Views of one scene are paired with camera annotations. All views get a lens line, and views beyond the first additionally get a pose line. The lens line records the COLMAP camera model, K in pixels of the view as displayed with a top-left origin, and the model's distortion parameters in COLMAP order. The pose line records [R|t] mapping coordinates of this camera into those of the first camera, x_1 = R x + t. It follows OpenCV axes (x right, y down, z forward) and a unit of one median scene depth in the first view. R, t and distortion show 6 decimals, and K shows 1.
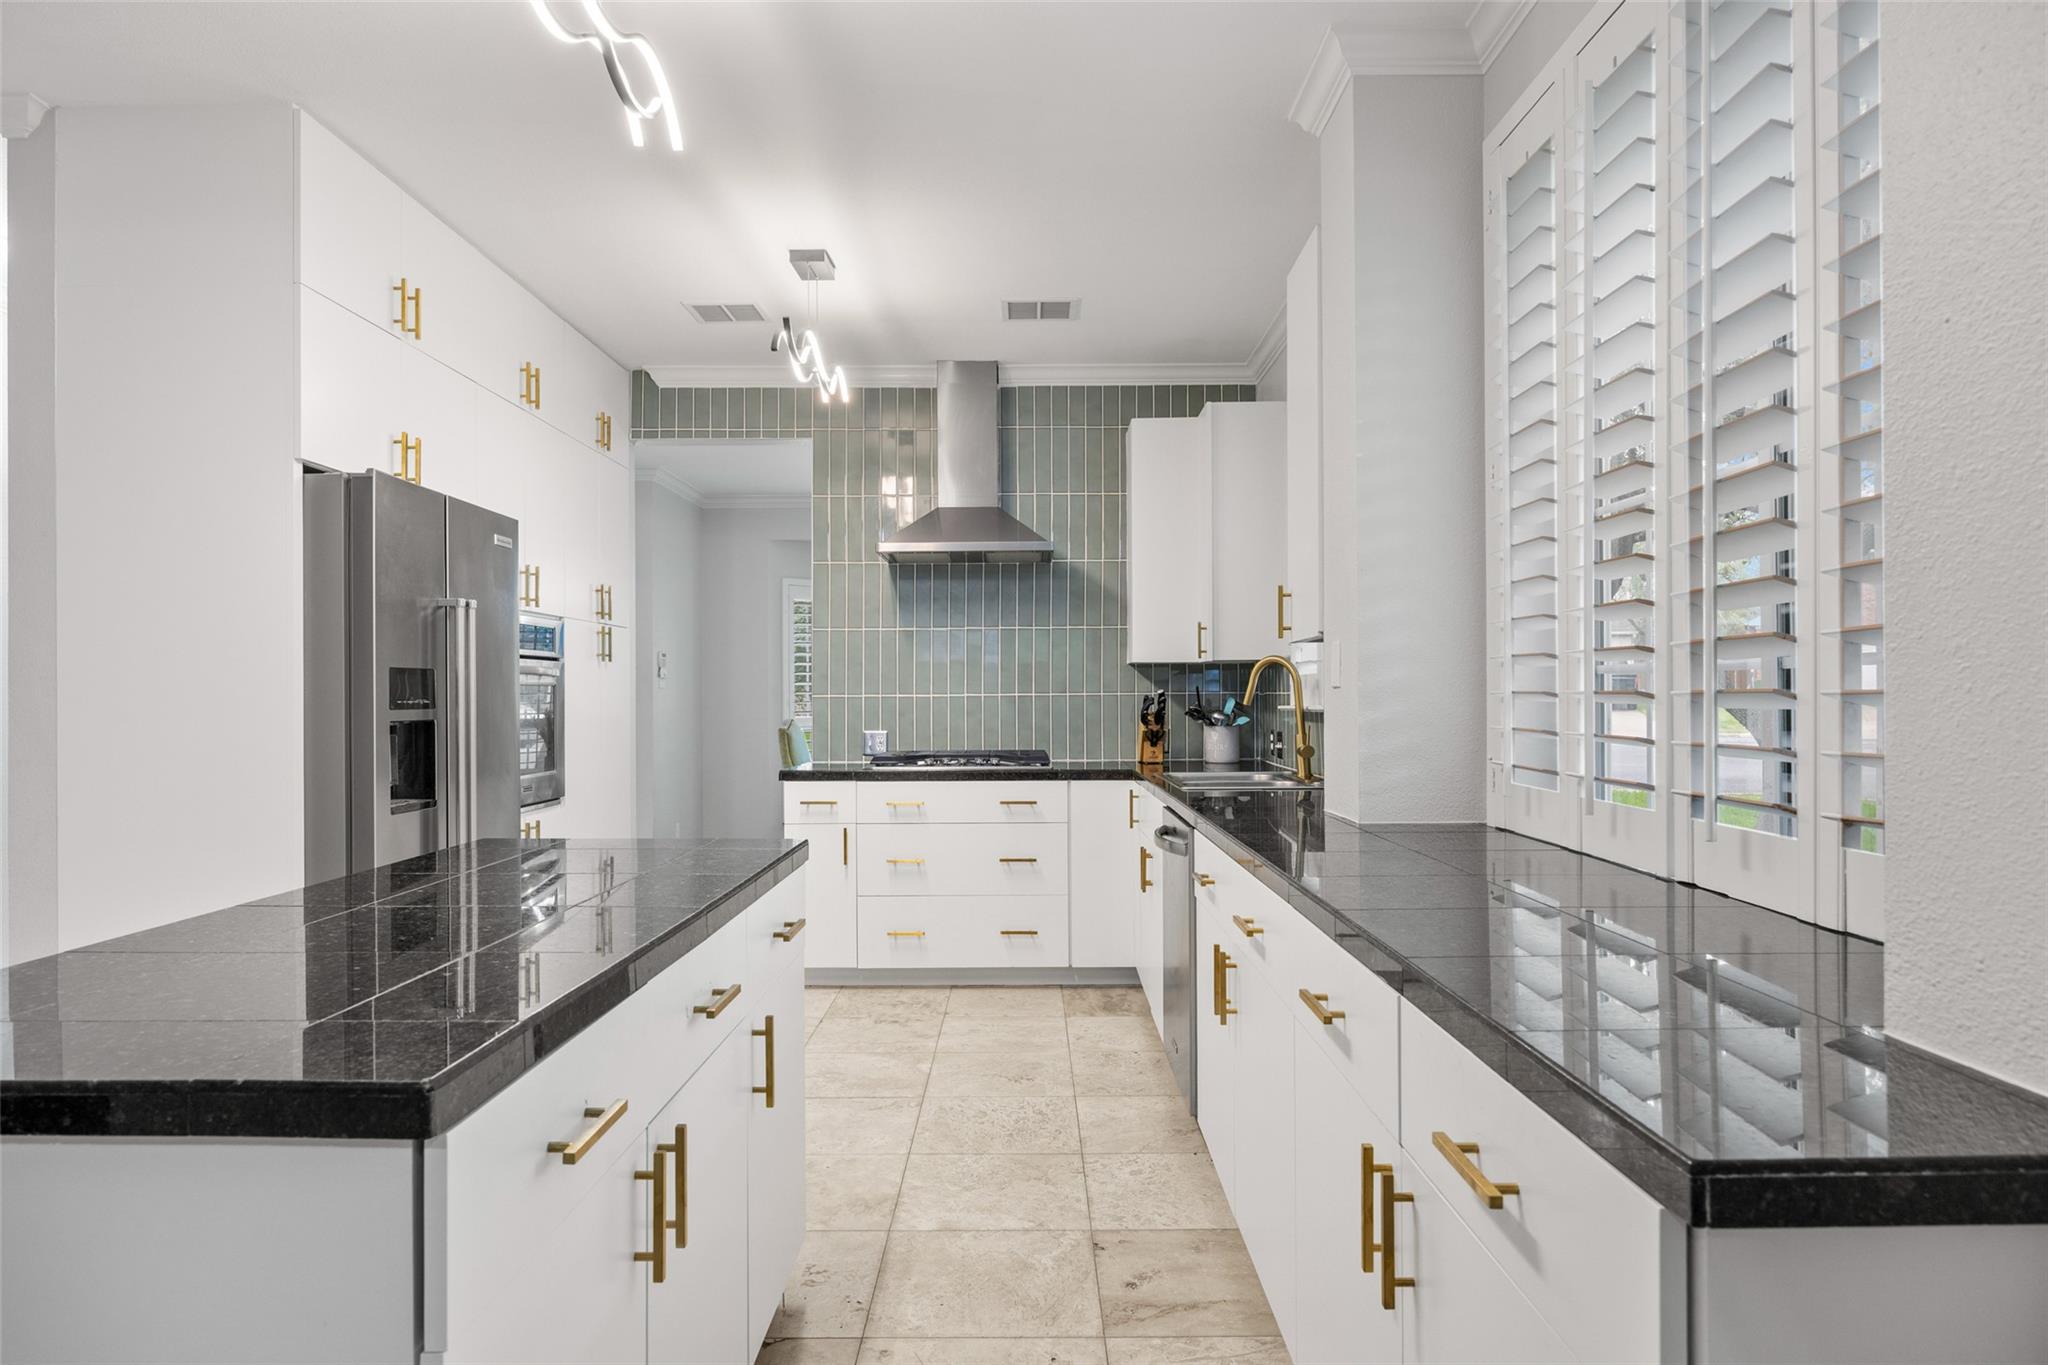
lens RADIAL K [[1207.0, 0, 1024.0], [0, 1207.0, 682.5], [0, 0, 1]] dist [0.001222, 0.000058]
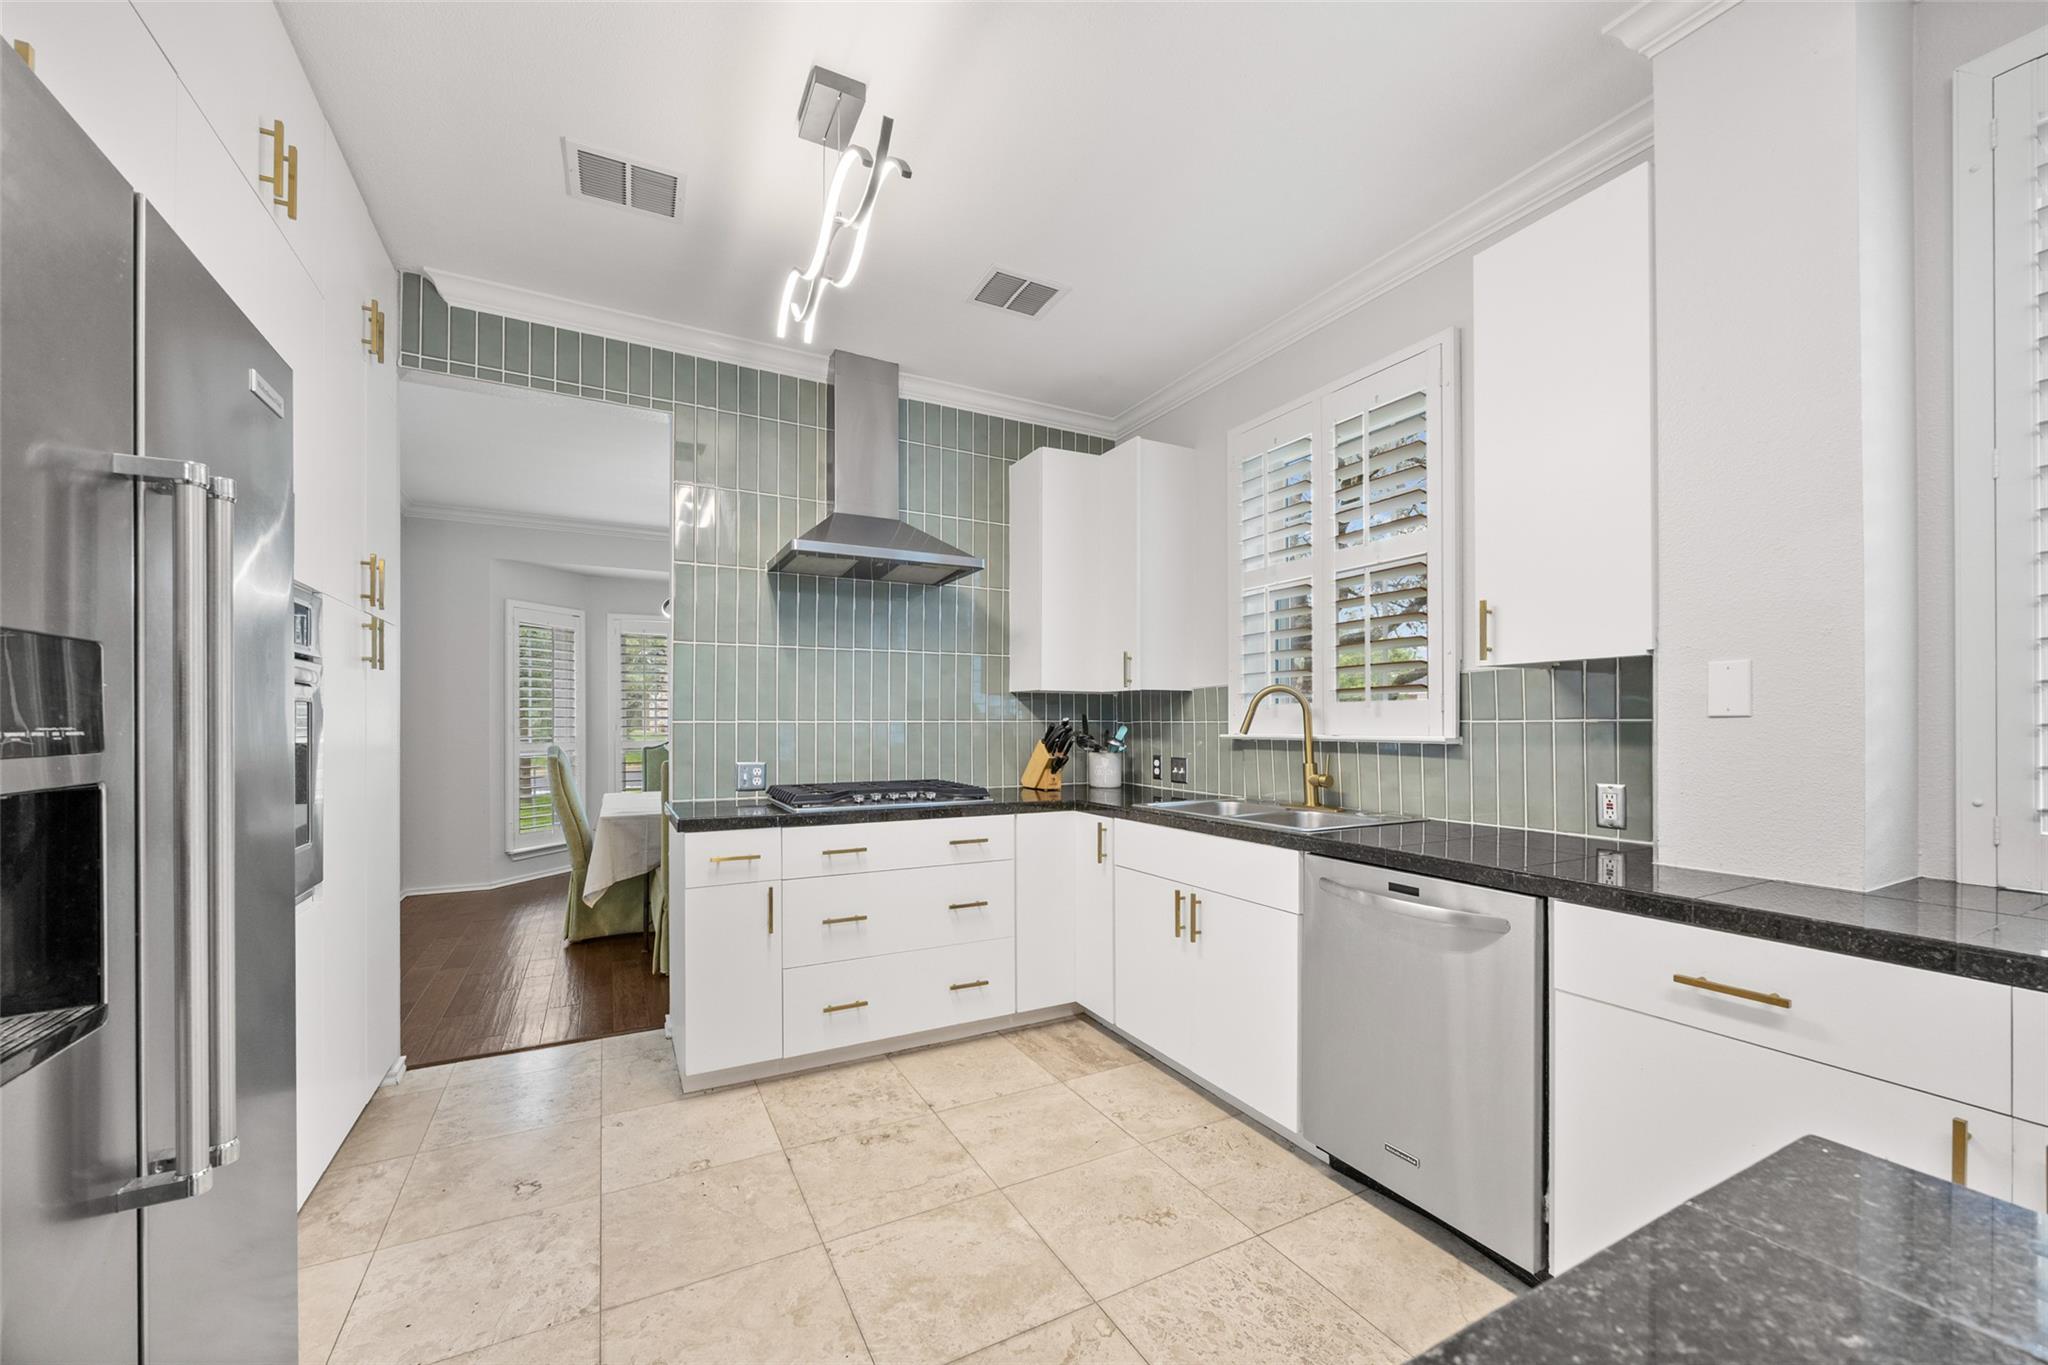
lens RADIAL K [[788.7, 0, 1030.0], [0, 788.7, 718.6], [0, 0, 1]] dist [-0.001119, 0.000368]
pose [[0.880467, 0.007419, 0.474049, -0.229629], [-0.009931, 0.999947, 0.002795, 0.005348], [-0.474003, -0.007168, 0.880494, 0.429382]]
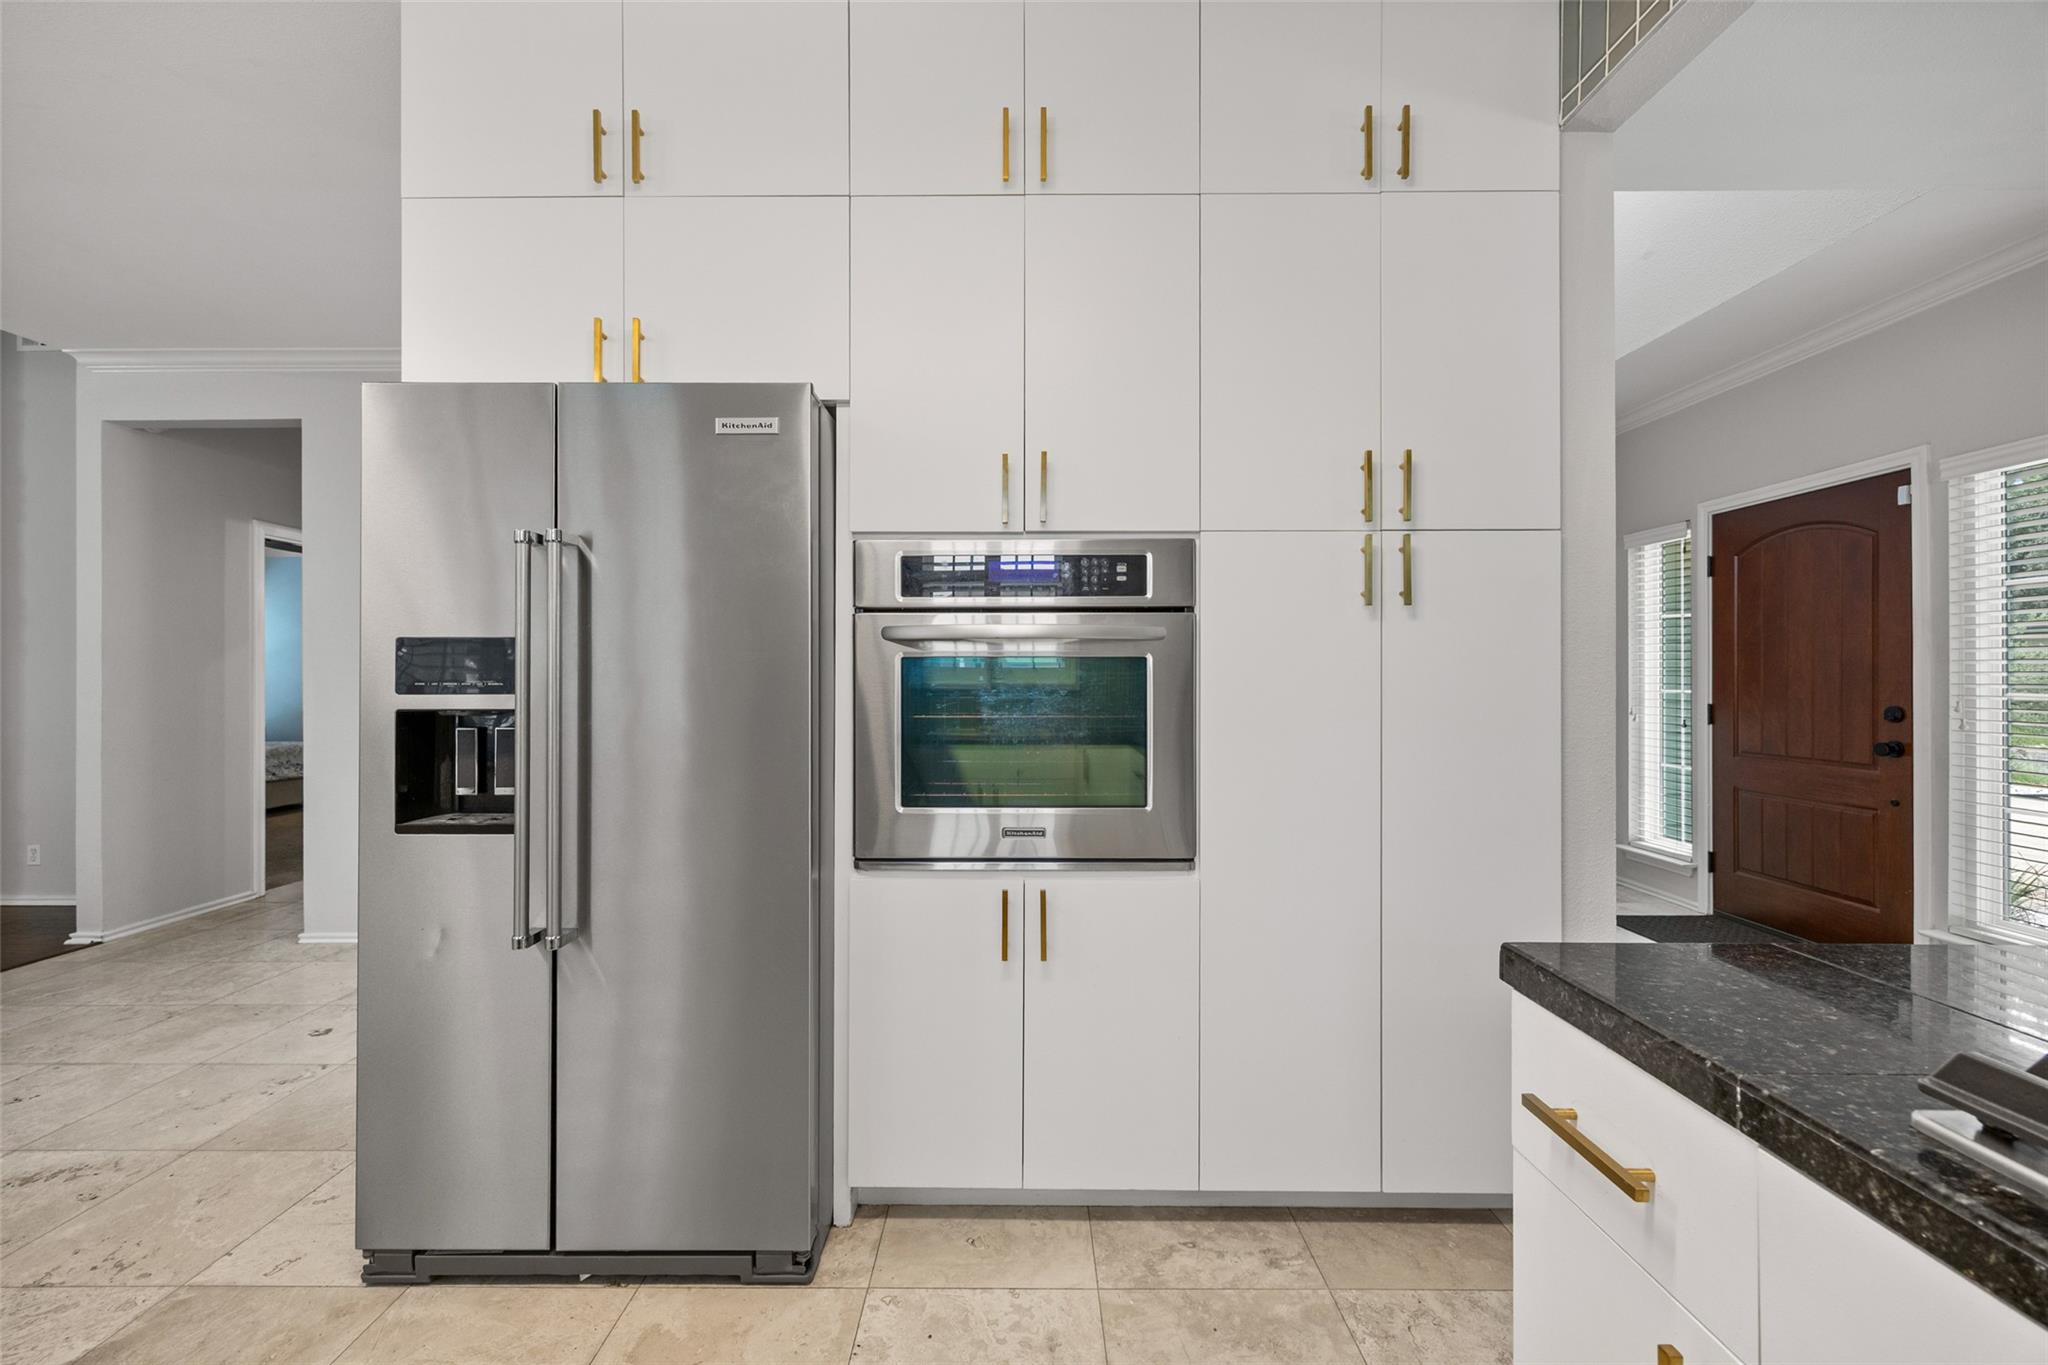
lens RADIAL K [[789.5, 0, 1024.0], [0, 789.5, 682.5], [0, 0, 1]] dist [0.000628, 0.000034]
pose [[-0.006330, 0.005998, -0.999962, -0.021292], [0.012582, 0.999903, 0.005918, 0.011353], [0.999901, -0.012544, -0.006405, 0.843441]]
